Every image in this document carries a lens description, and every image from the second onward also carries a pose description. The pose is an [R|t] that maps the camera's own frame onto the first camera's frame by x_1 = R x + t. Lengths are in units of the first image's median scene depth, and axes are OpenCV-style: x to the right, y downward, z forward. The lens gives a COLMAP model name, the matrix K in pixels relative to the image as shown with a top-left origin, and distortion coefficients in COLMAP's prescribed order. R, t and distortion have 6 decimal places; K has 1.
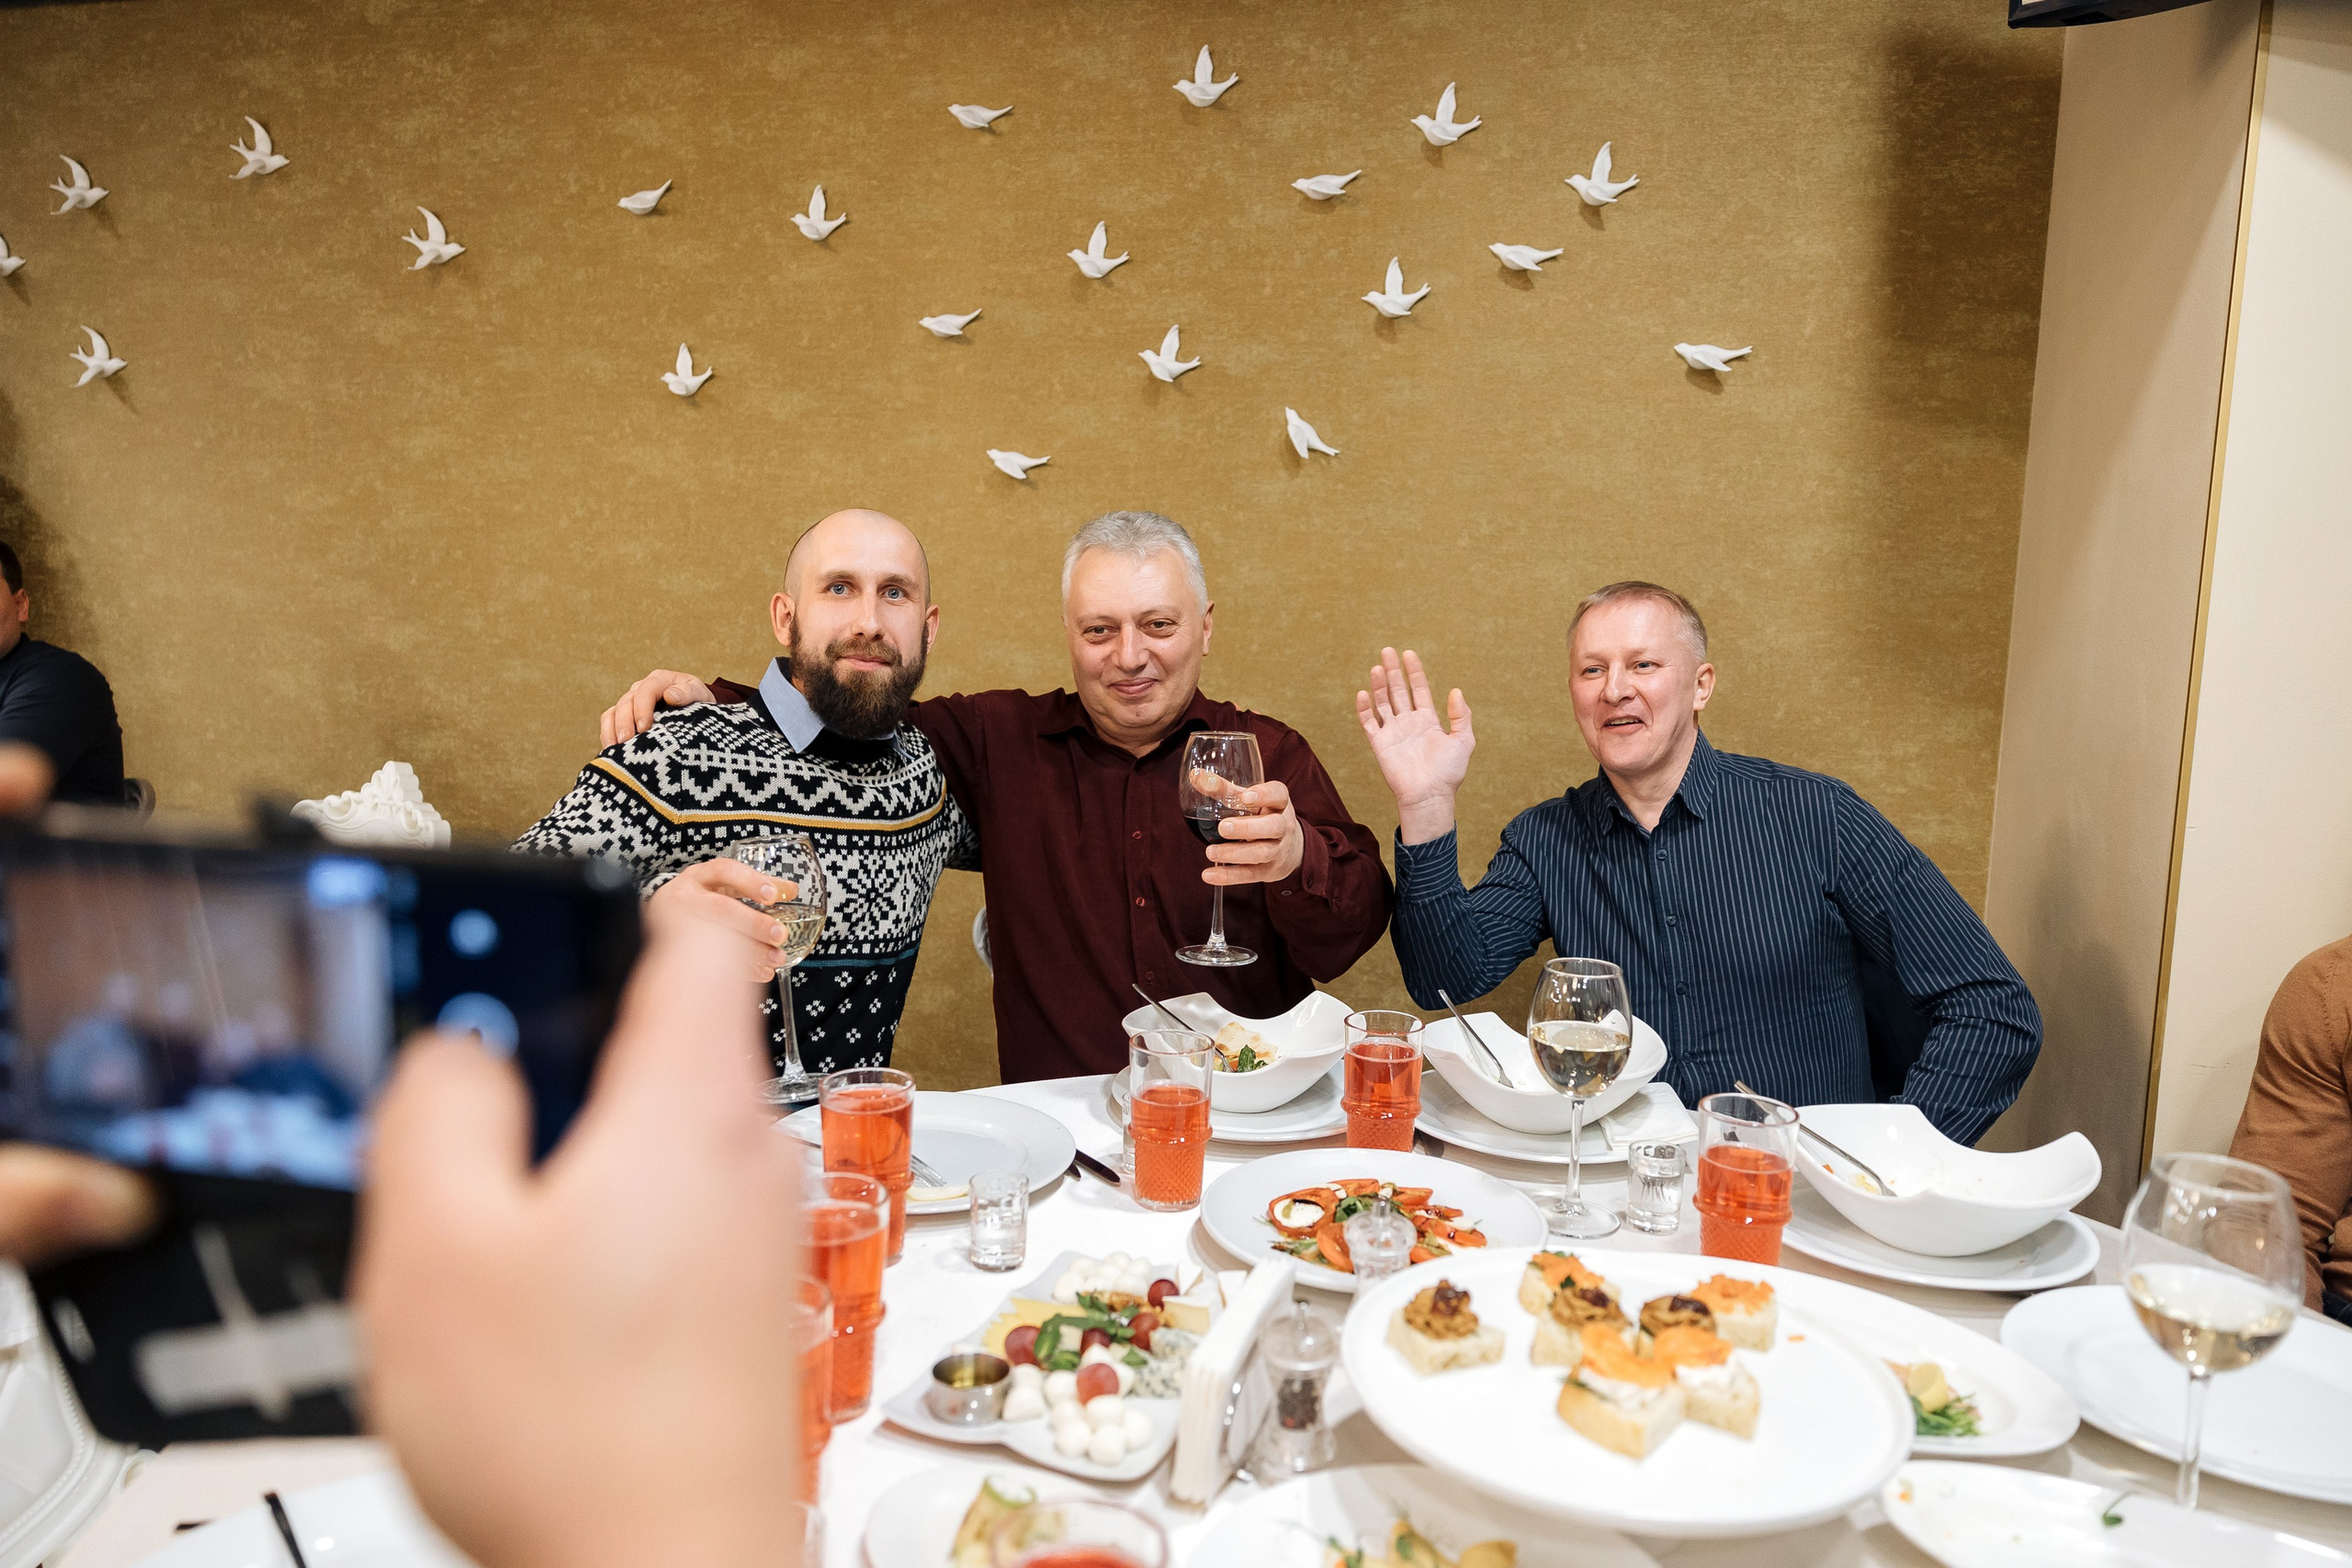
lens RADIAL K [[1569.3, 0, 1173.4], [0, 1569.3, 789.9], [0, 0, 1]] dist [-0.006530, -0.003748]
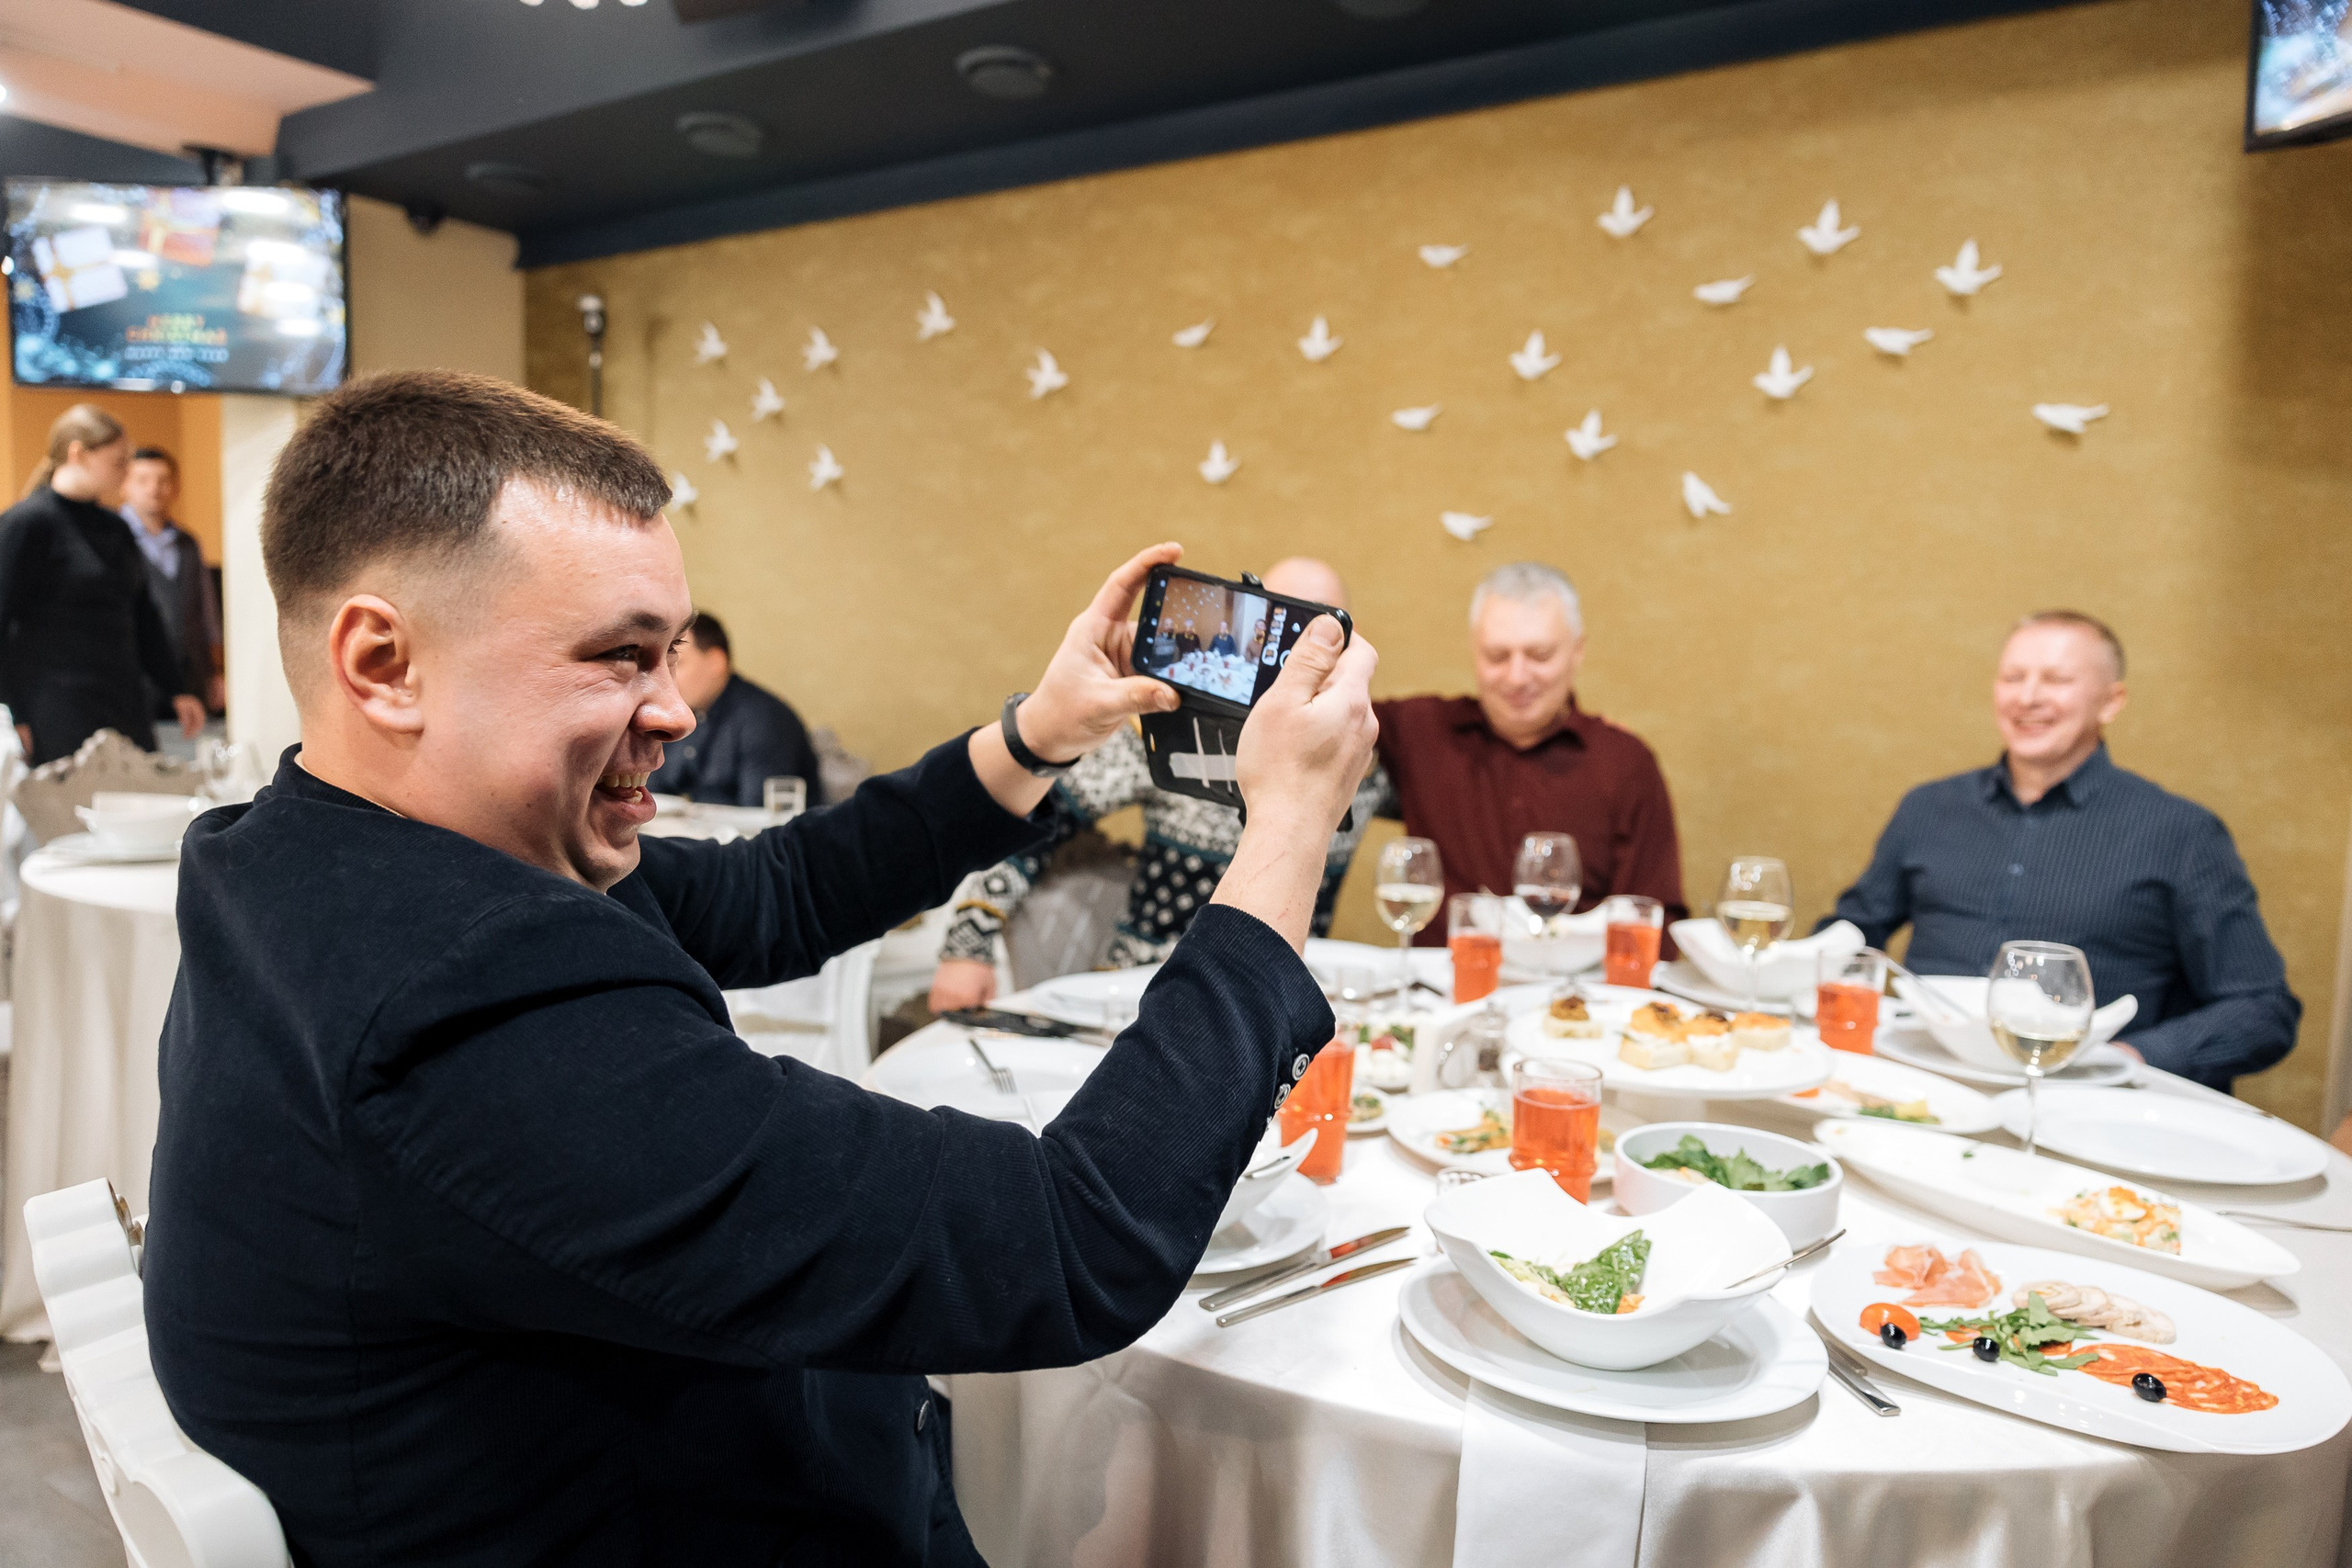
lens RADIAL K [[1557.7, 0, 1165.2], [0, 1557.7, 792.7], [0, 0, 1]] dist [0.016081, -0.001987]
pose [[0.941479, 0.031816, -0.335568, 0.161237], [-0.042590, 0.998785, -0.024794, 0.075310], [0.334371, 0.037635, 0.941690, -0.402789]]
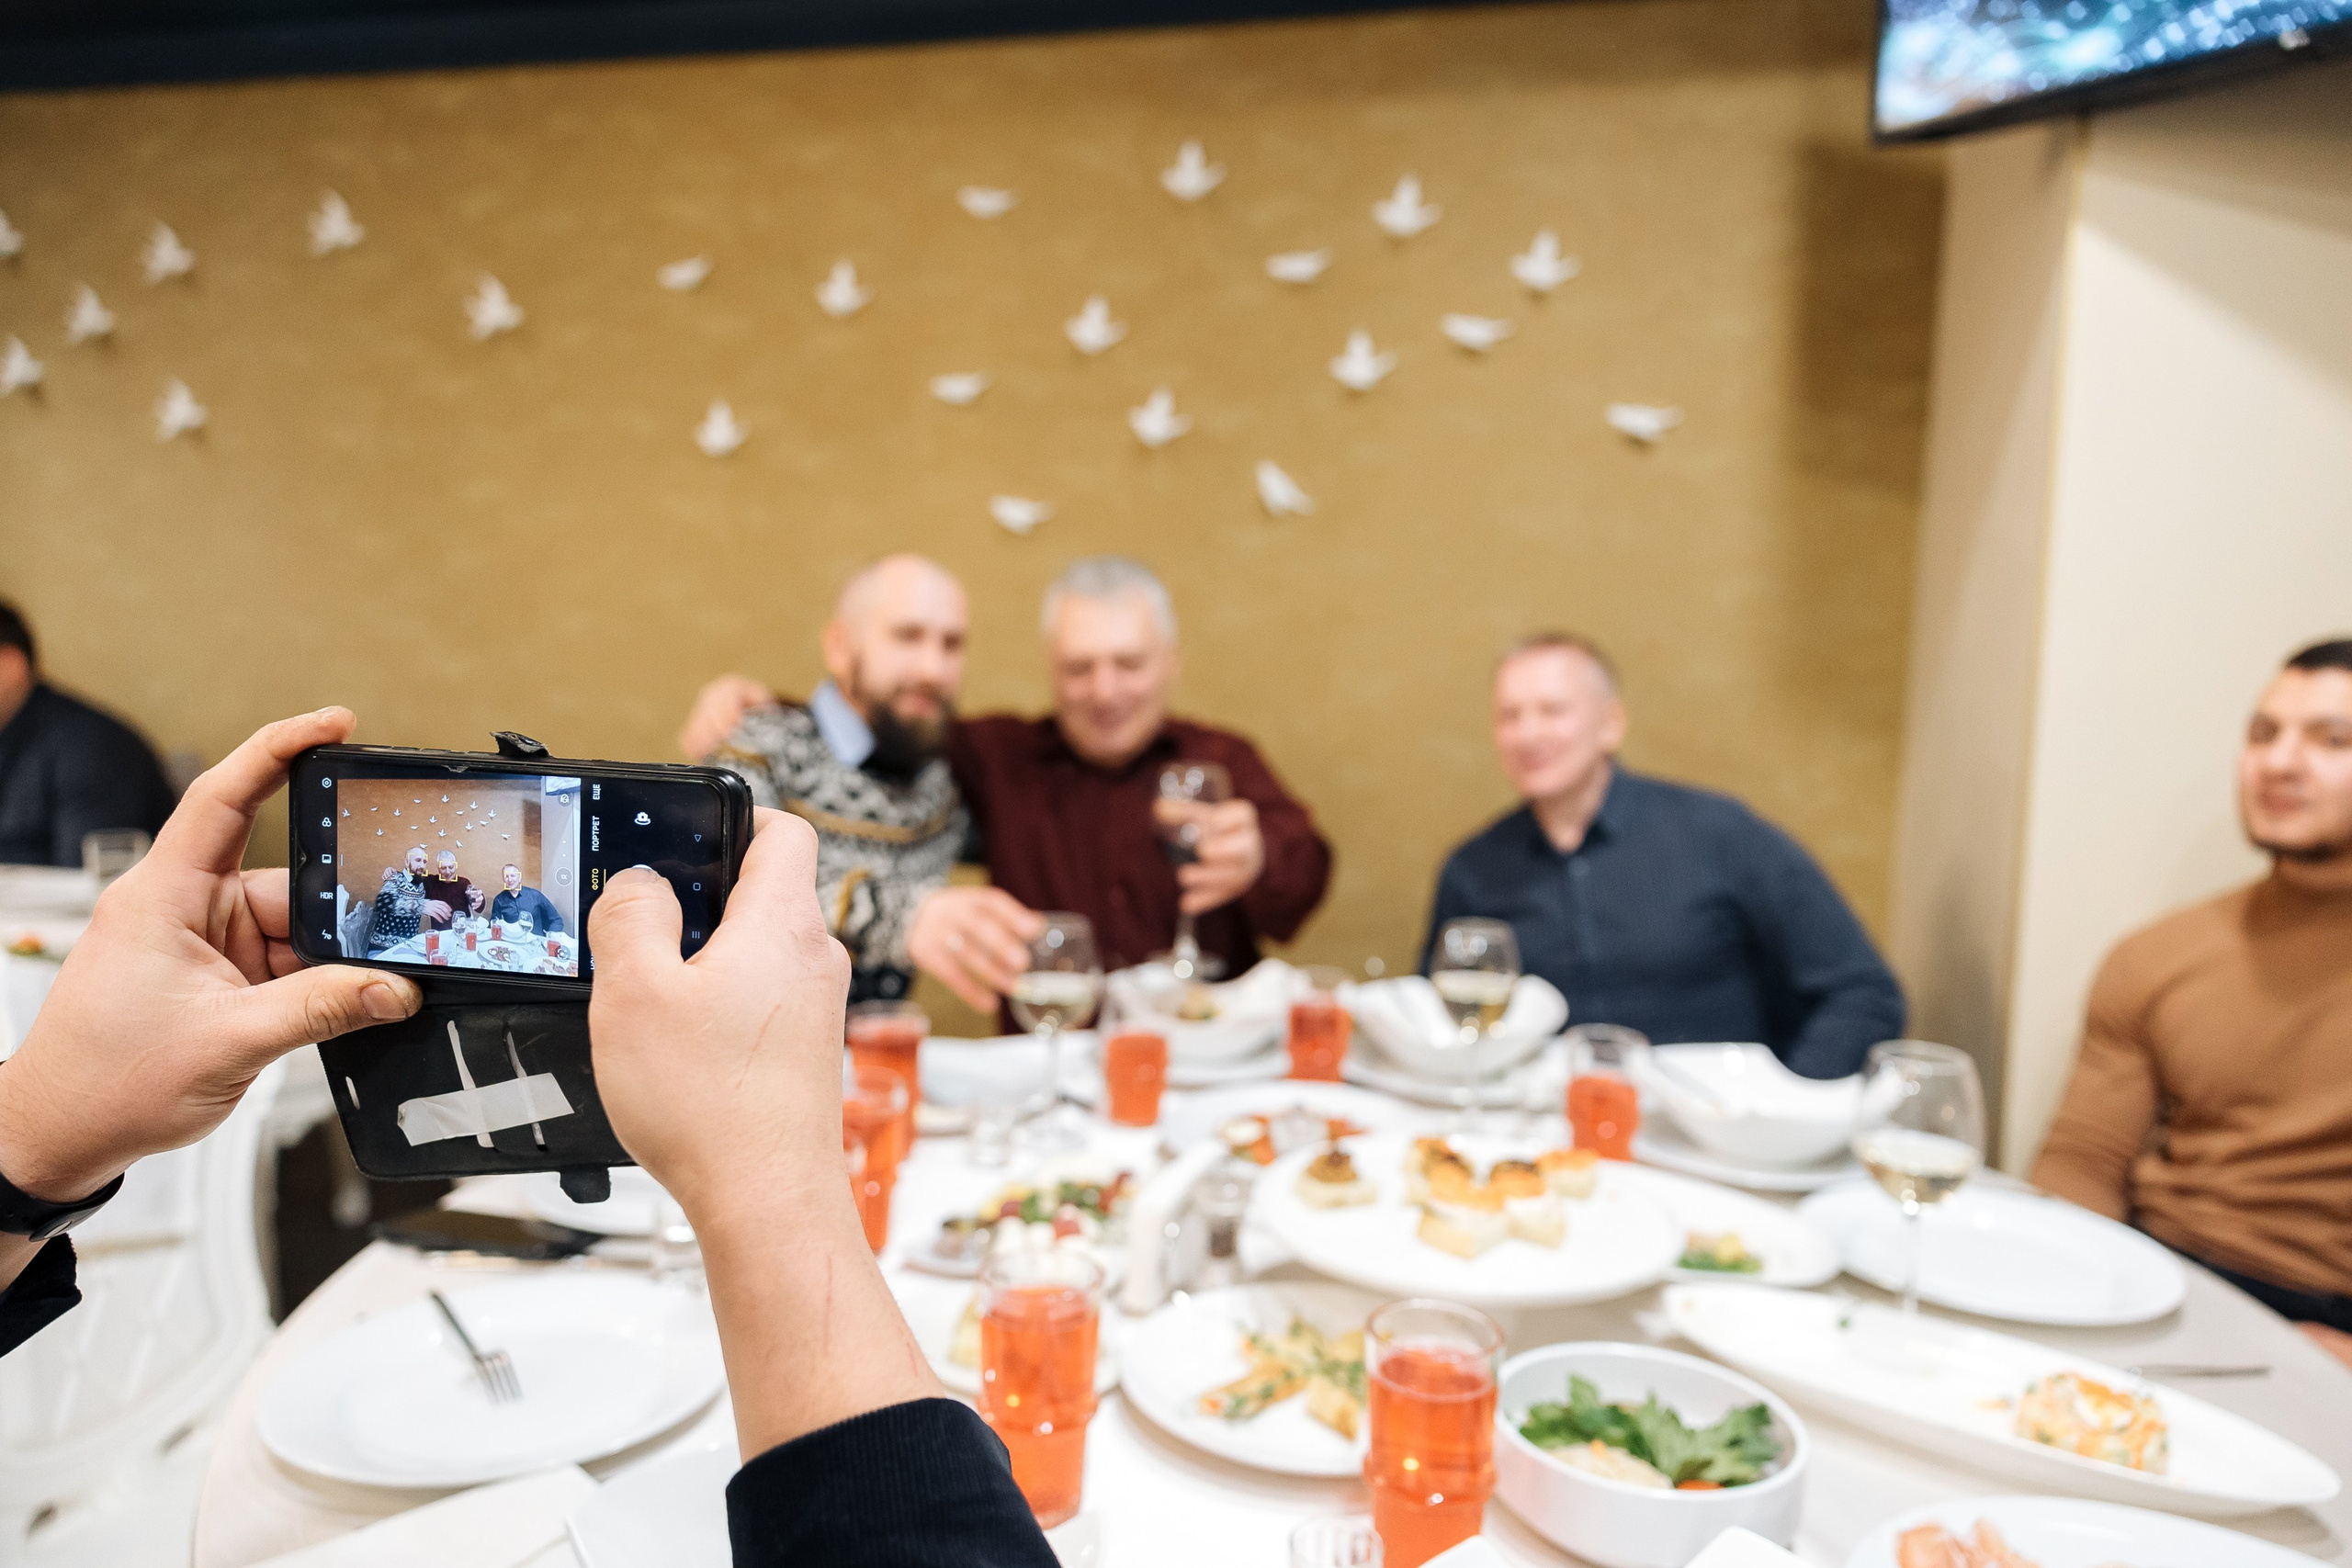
lens RADIAL K [[1557.7, 0, 1165.2], [0, 1557.7, 792.7], [0, 0, 1]] dist [0.016081, -0.001987]
pose [[0.999929, 0.008184, -0.008632, 0.020713], [-0.008438, 0.999519, -0.029846, 0.031719], [0.008383, 0.029917, 0.999517, -0.147150]]
